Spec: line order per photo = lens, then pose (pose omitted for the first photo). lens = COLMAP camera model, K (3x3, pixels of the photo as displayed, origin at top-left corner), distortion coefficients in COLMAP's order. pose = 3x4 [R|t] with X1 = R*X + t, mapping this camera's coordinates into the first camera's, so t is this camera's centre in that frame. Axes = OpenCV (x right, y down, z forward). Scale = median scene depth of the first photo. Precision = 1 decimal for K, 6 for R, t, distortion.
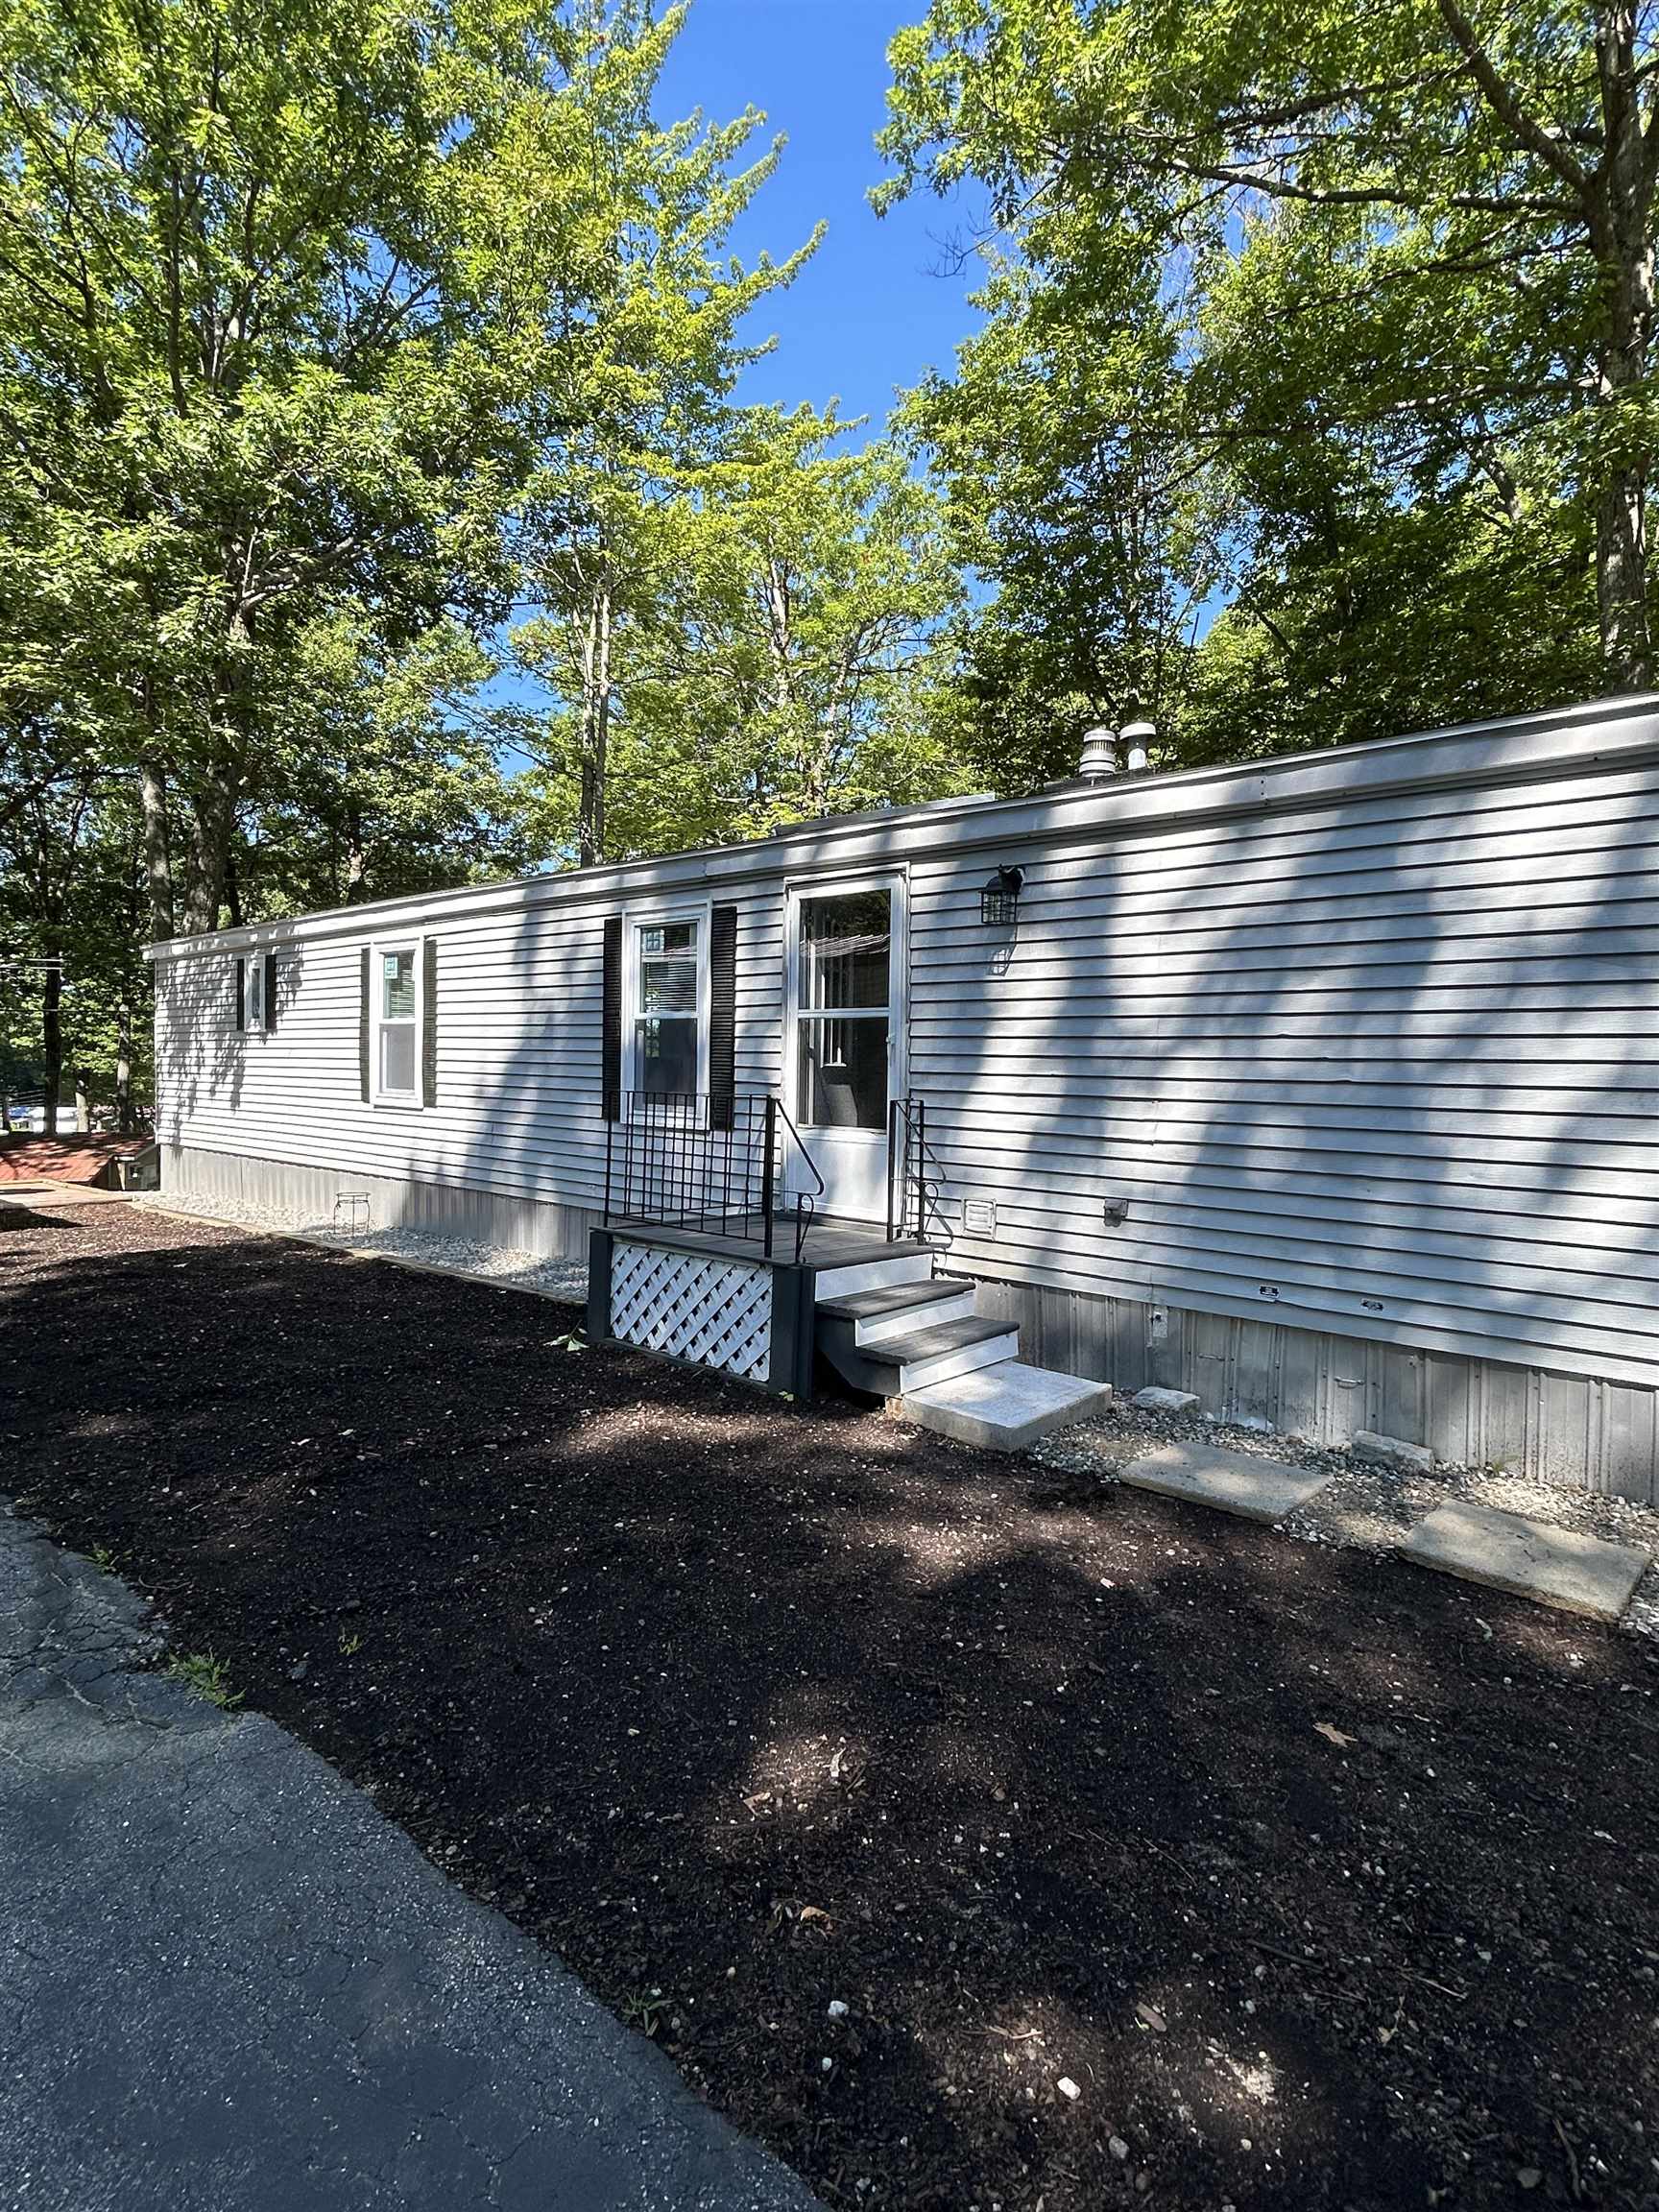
lens RADIAL K [[1131.2, 0, 804.9], [0, 1131.2, 1105.5], [0, 0, 1]] dist [-0.000868, -0.001036]
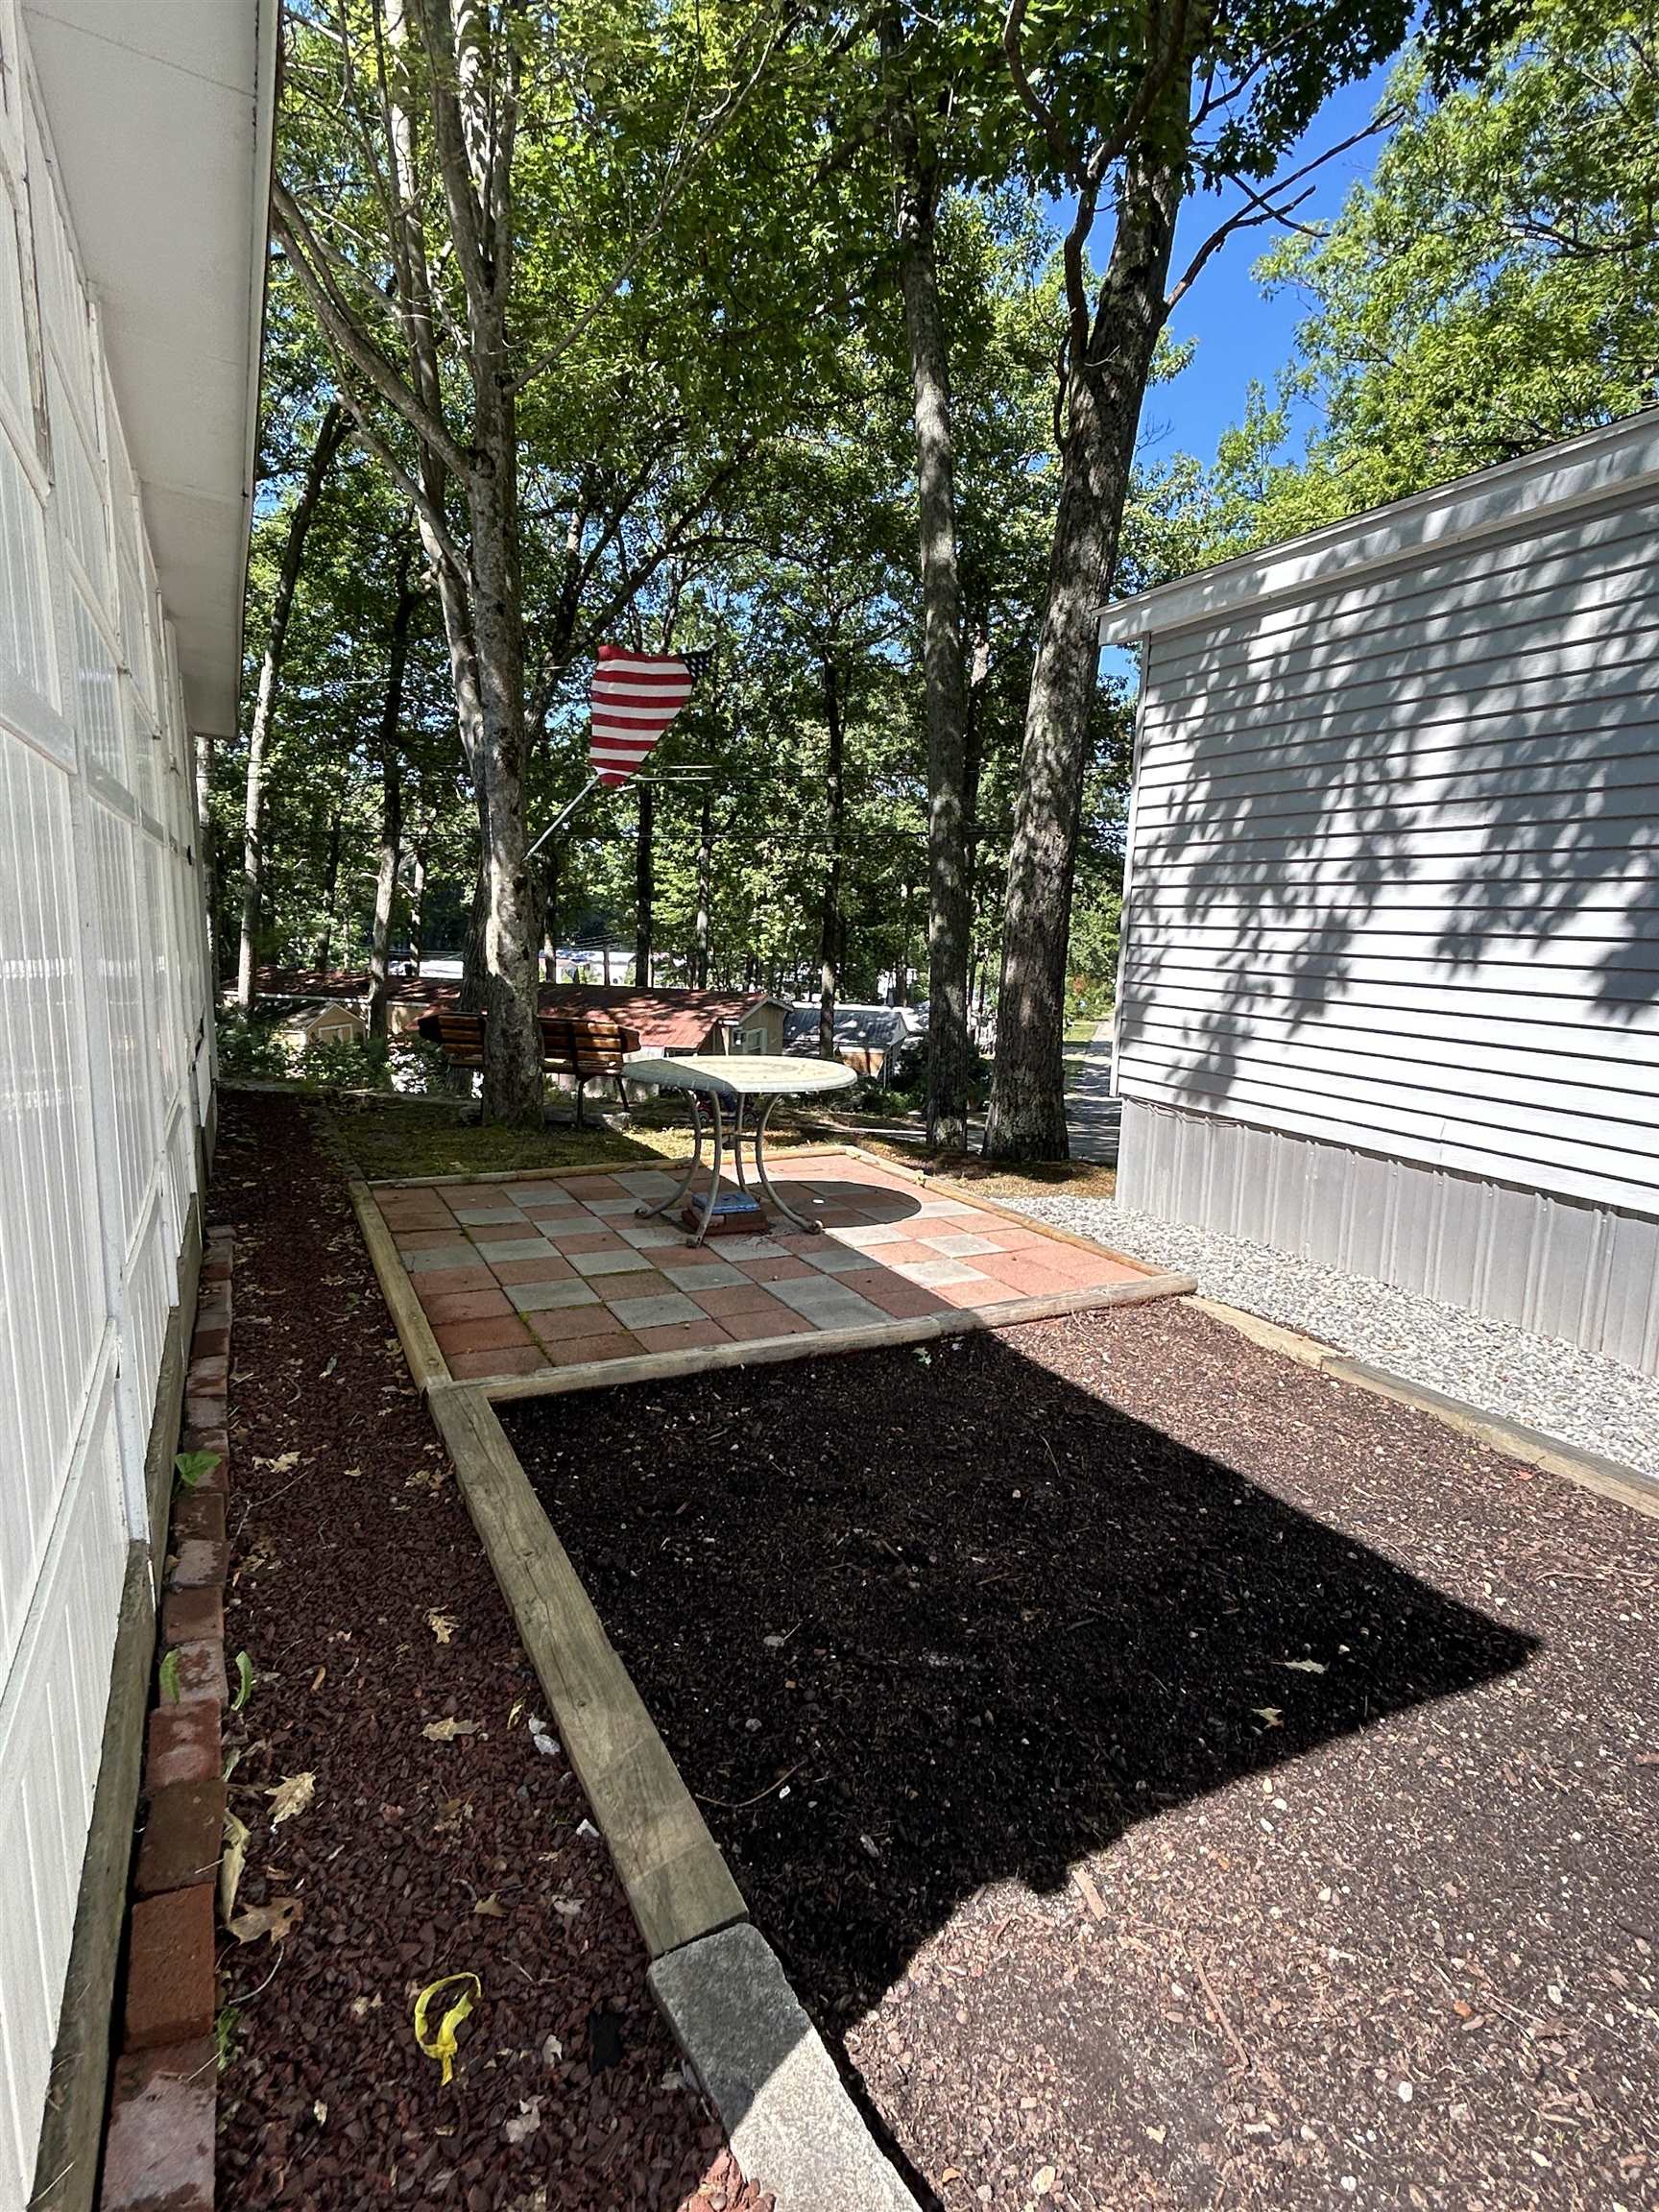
lens RADIAL K [[1139.9, 0, 829.5], [0, 1139.9, 1106.0], [0, 0, 1]] dist [0.004381, -0.001709]
pose [[0.927608, 0.071710, -0.366609, -0.930612], [-0.026018, 0.991421, 0.128093, -0.013866], [0.372649, -0.109282, 0.921515, 1.007156]]
